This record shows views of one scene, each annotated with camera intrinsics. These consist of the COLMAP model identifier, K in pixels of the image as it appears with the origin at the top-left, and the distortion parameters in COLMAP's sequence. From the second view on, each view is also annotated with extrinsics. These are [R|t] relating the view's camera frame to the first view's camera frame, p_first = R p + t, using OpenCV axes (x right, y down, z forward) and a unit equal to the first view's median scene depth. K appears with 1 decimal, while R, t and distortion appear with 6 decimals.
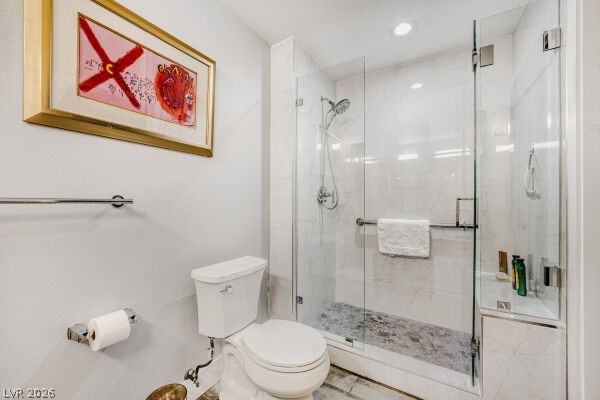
lens RADIAL K [[232.8, 0, 300.7], [0, 232.8, 200.9], [0, 0, 1]] dist [-0.009775, 0.000815]
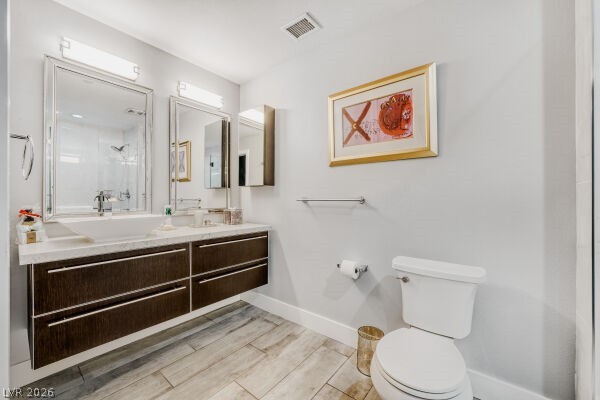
lens RADIAL K [[232.8, 0, 299.7], [0, 232.8, 199.5], [0, 0, 1]] dist [-0.009775, 0.000815]
pose [[-0.112702, -0.000939, -0.993628, 0.932115], [0.002277, 0.999997, -0.001203, -0.000469], [0.993626, -0.002398, -0.112700, 0.704657]]
